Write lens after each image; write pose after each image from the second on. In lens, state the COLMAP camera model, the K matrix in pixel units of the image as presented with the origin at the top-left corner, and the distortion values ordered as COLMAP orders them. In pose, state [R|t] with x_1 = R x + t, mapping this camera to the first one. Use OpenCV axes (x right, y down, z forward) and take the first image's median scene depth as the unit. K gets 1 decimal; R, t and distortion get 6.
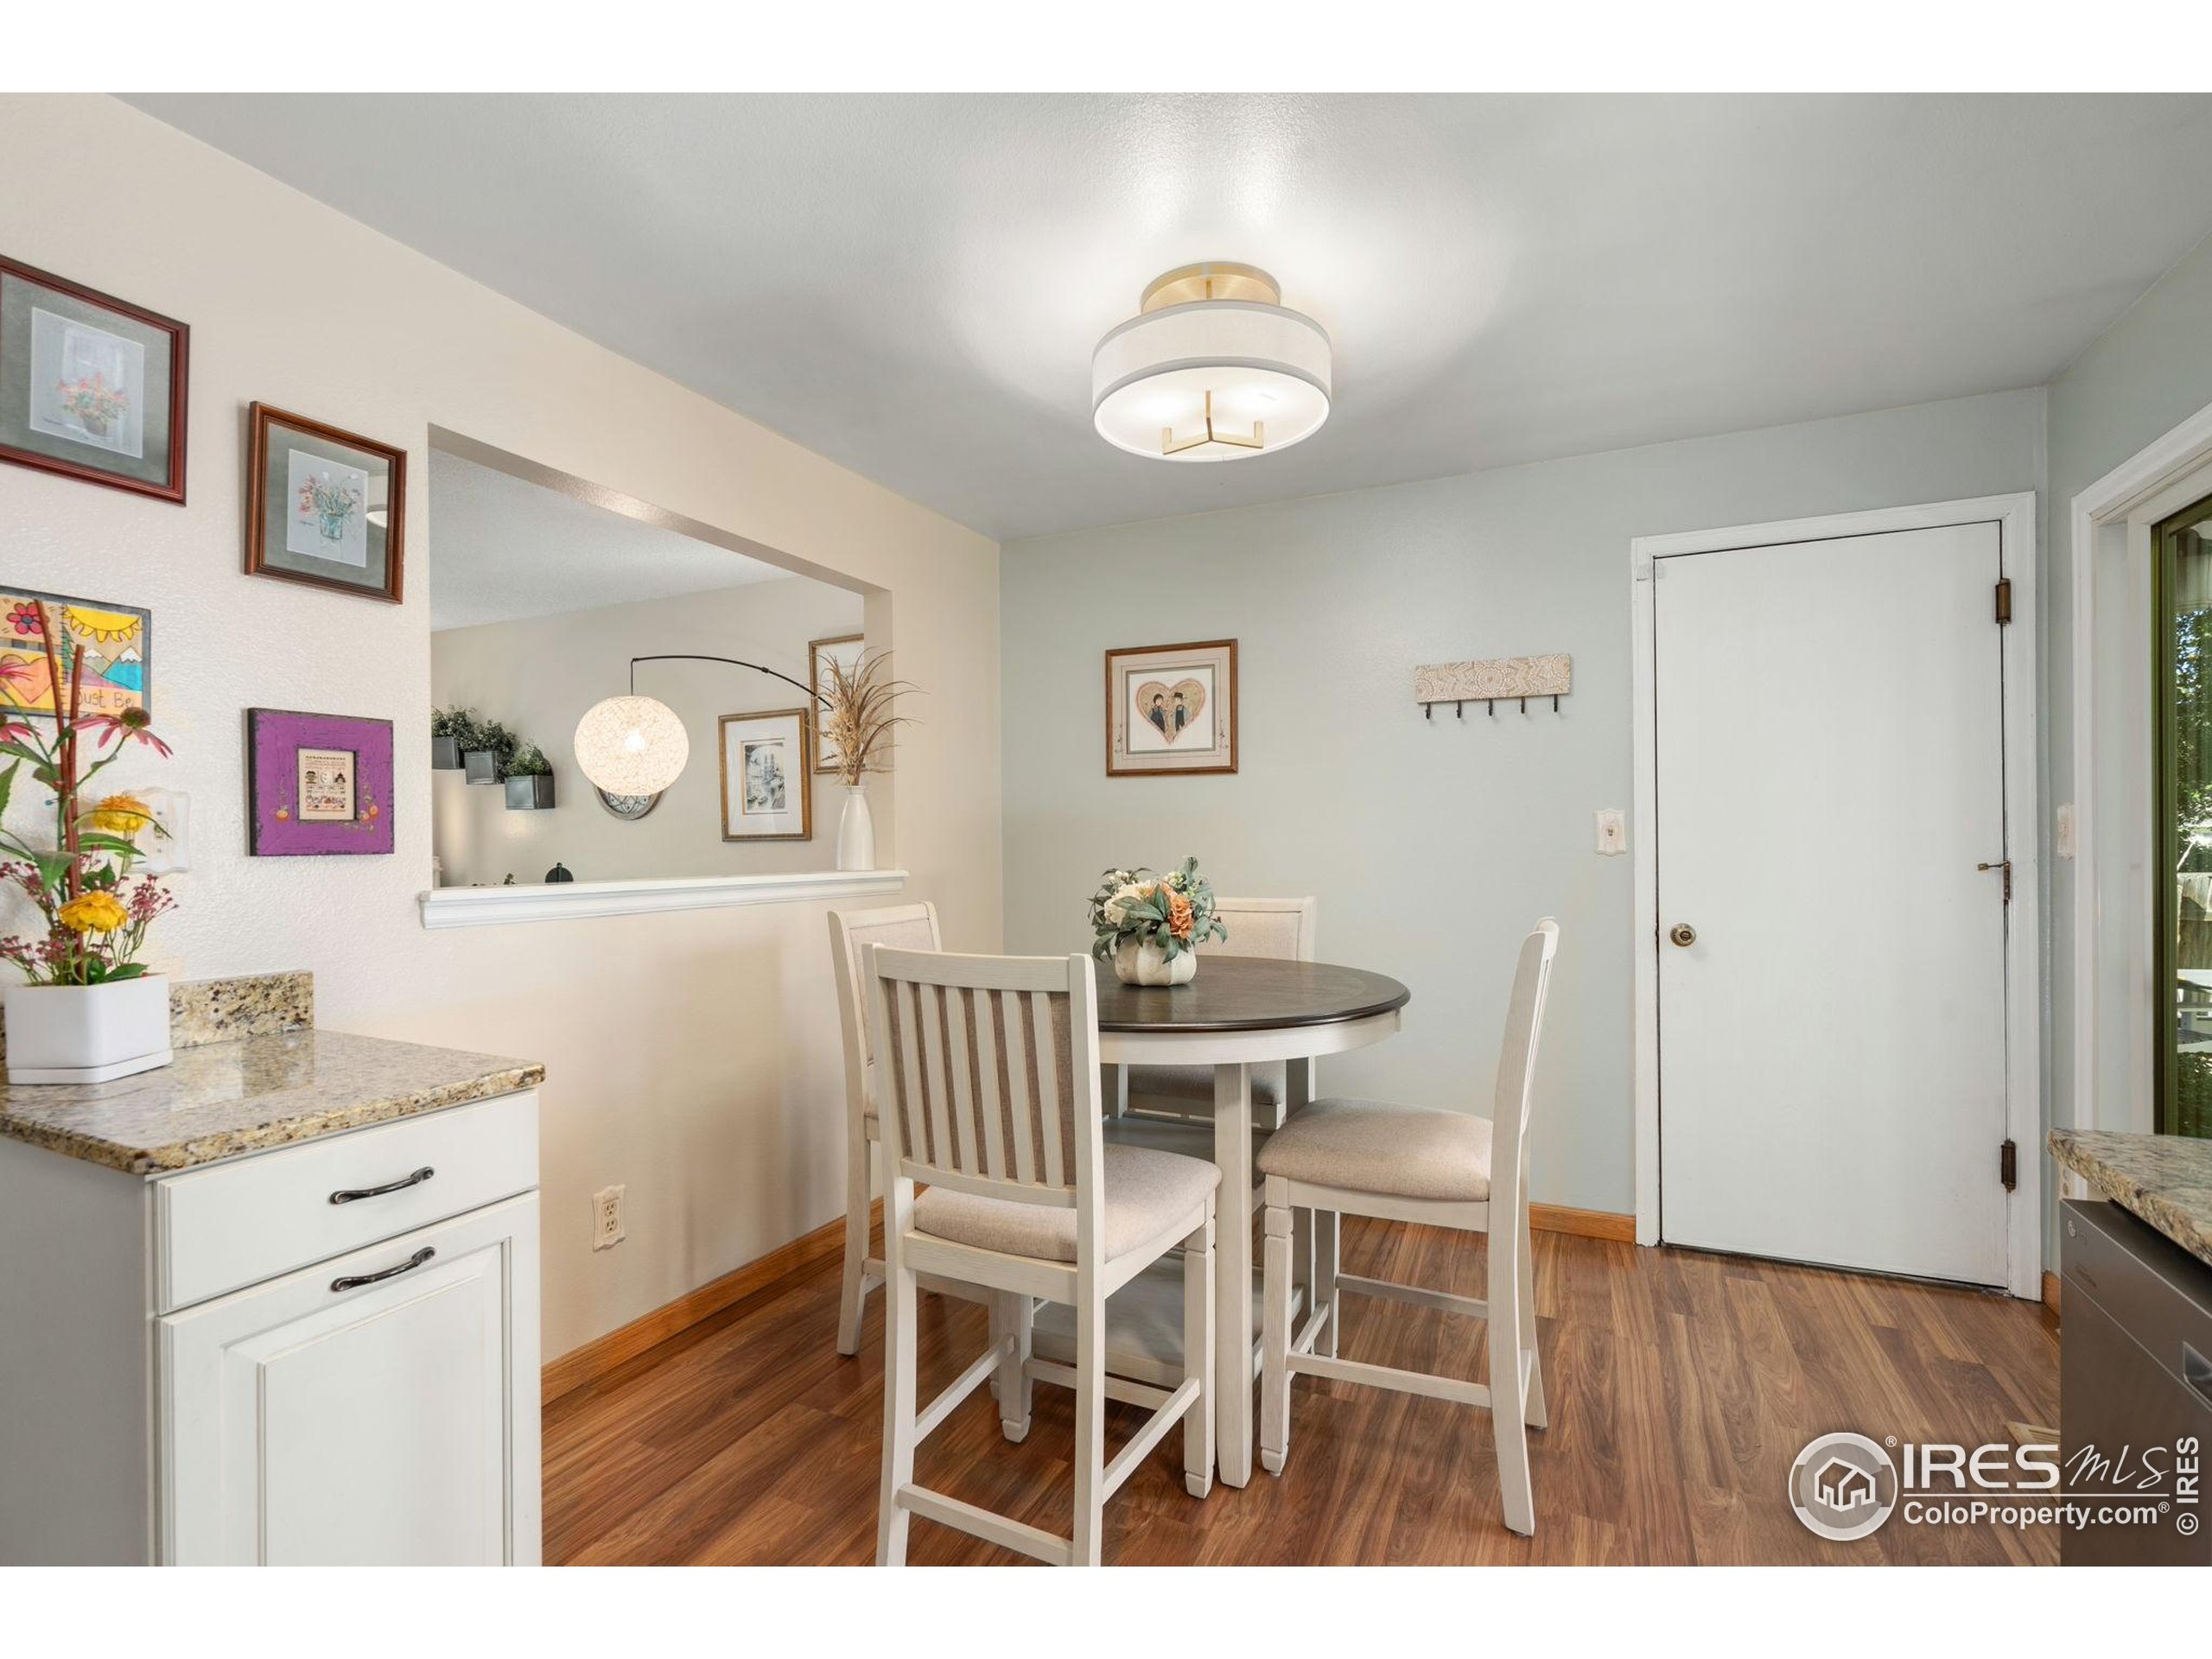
lens RADIAL K [[1011.0, 0, 1103.1], [0, 1011.0, 842.2], [0, 0, 1]] dist [0.000475, 0.000459]
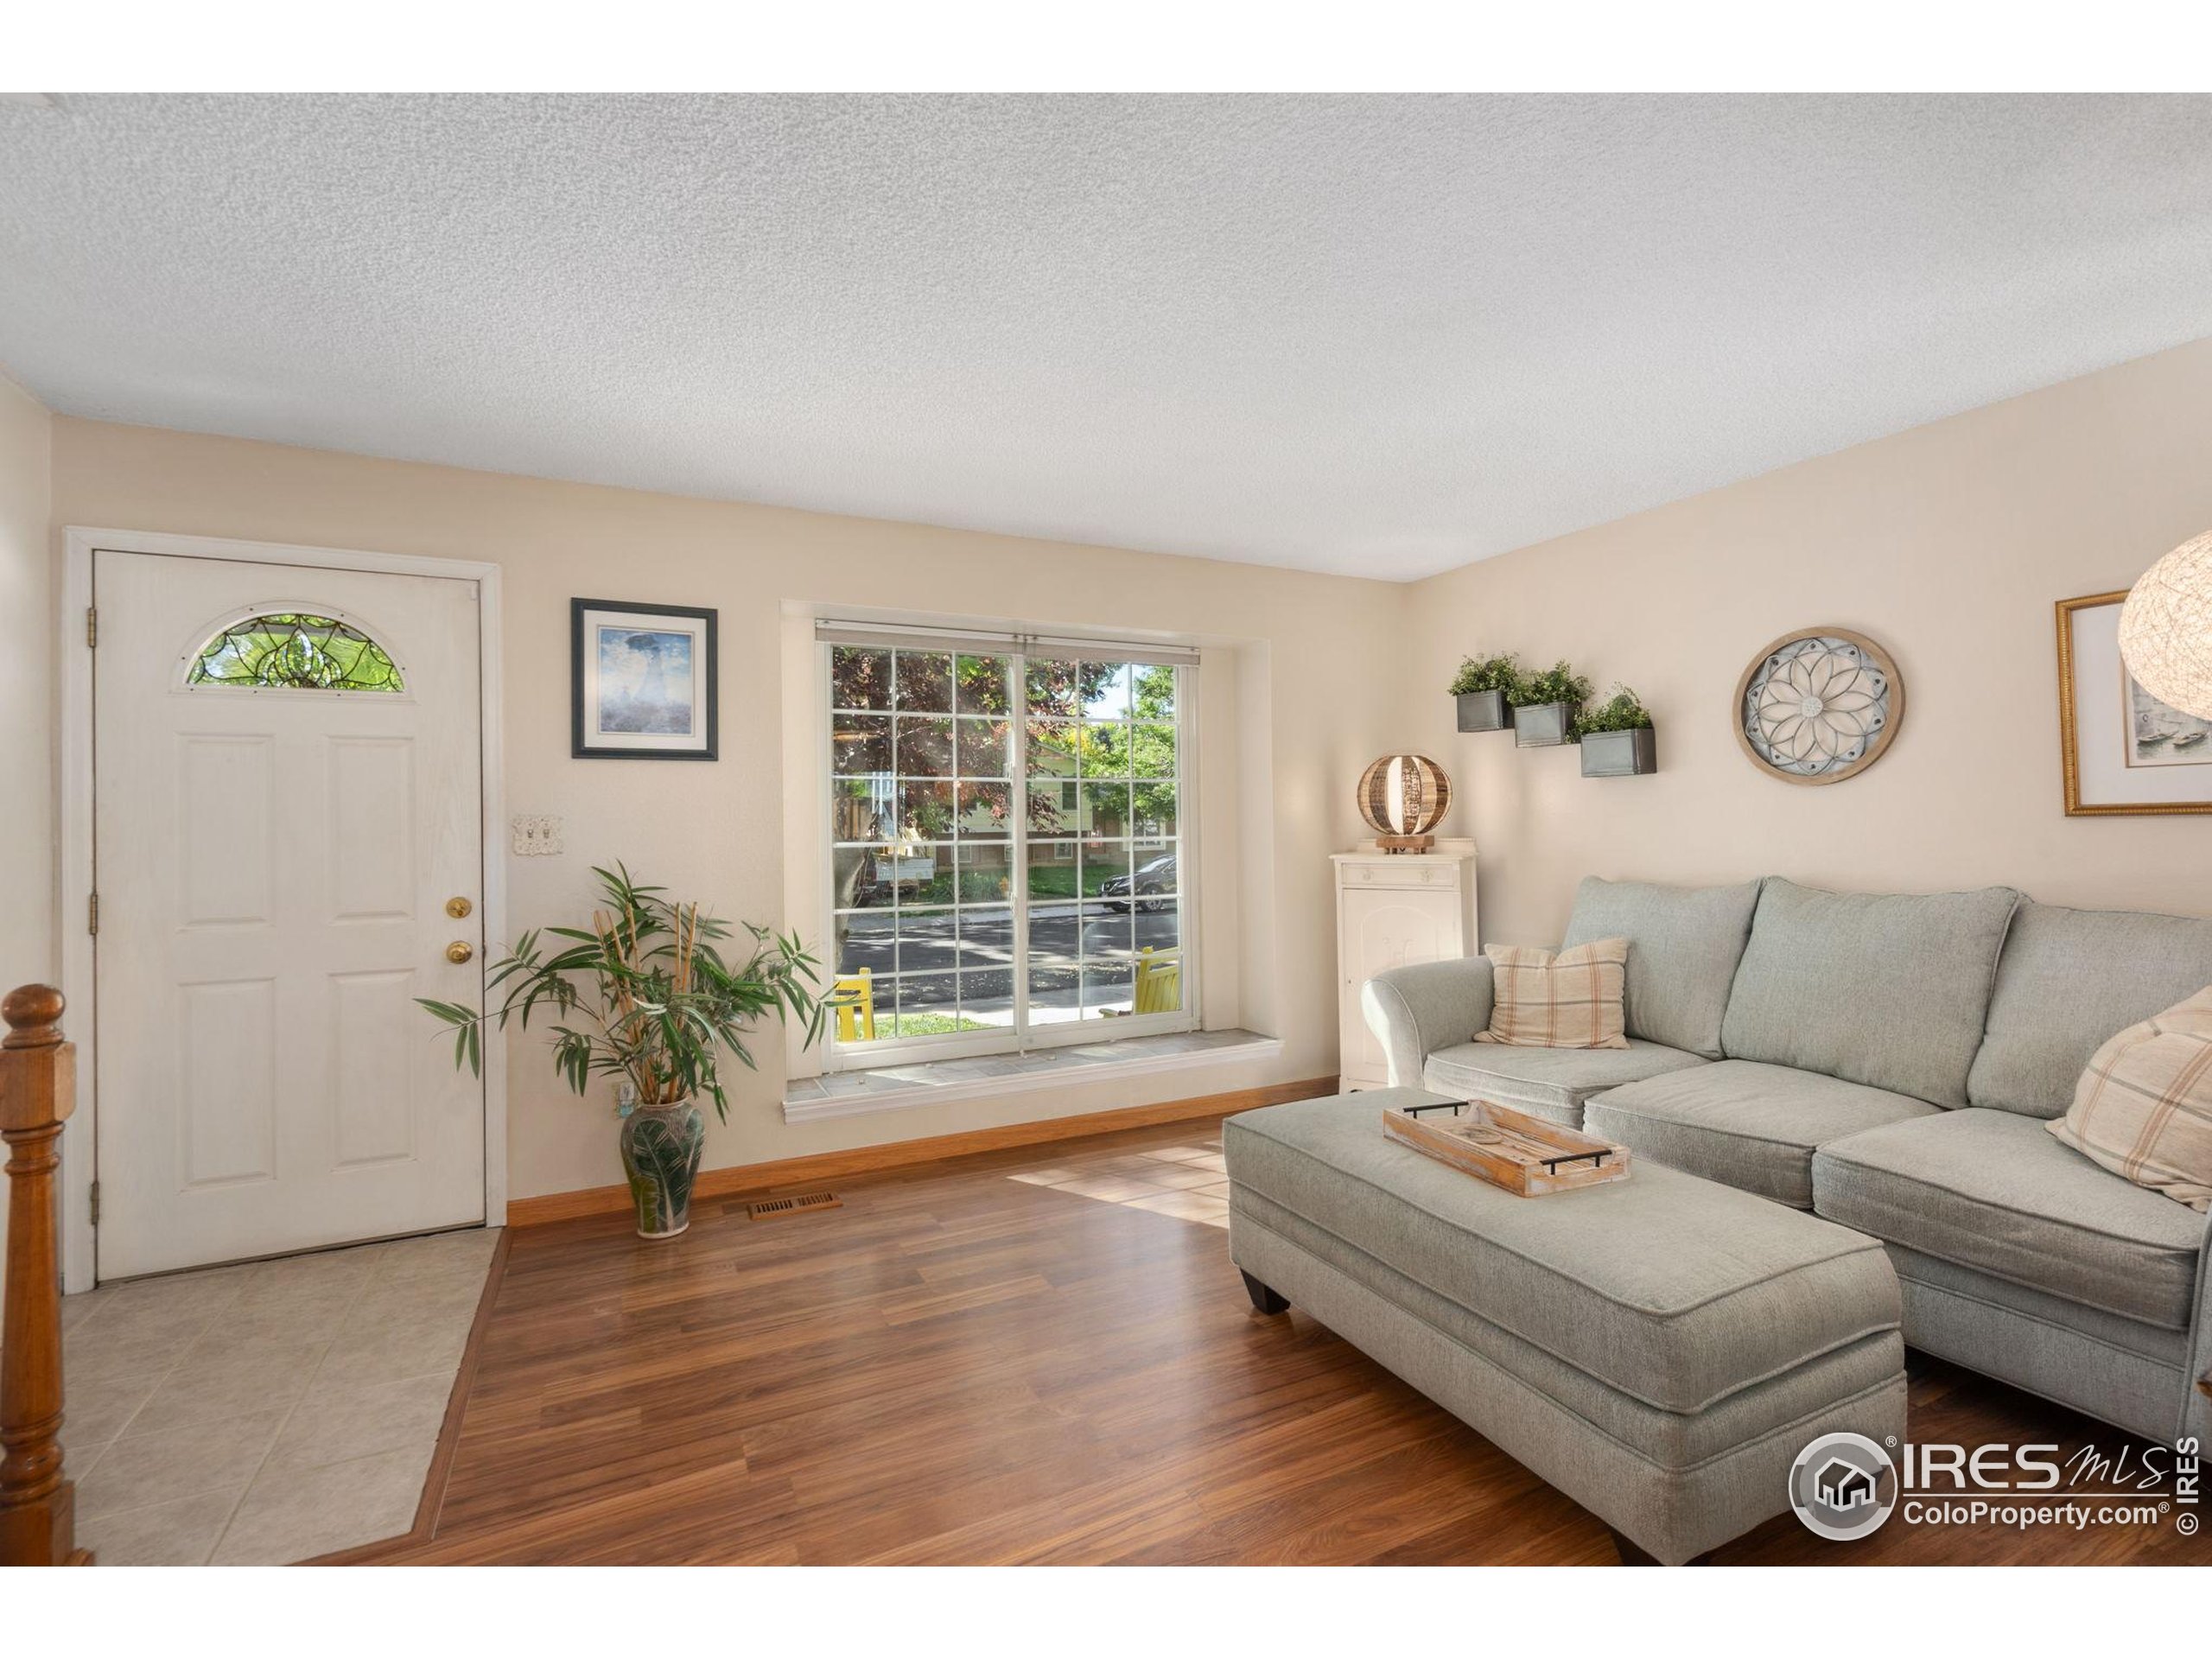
lens RADIAL K [[1011.0, 0, 1108.3], [0, 1011.0, 823.2], [0, 0, 1]] dist [0.000475, 0.000459]
pose [[0.788802, -0.006886, -0.614609, -1.047999], [0.008475, 0.999964, -0.000327, -0.002472], [0.614589, -0.004951, 0.788832, 0.469020]]
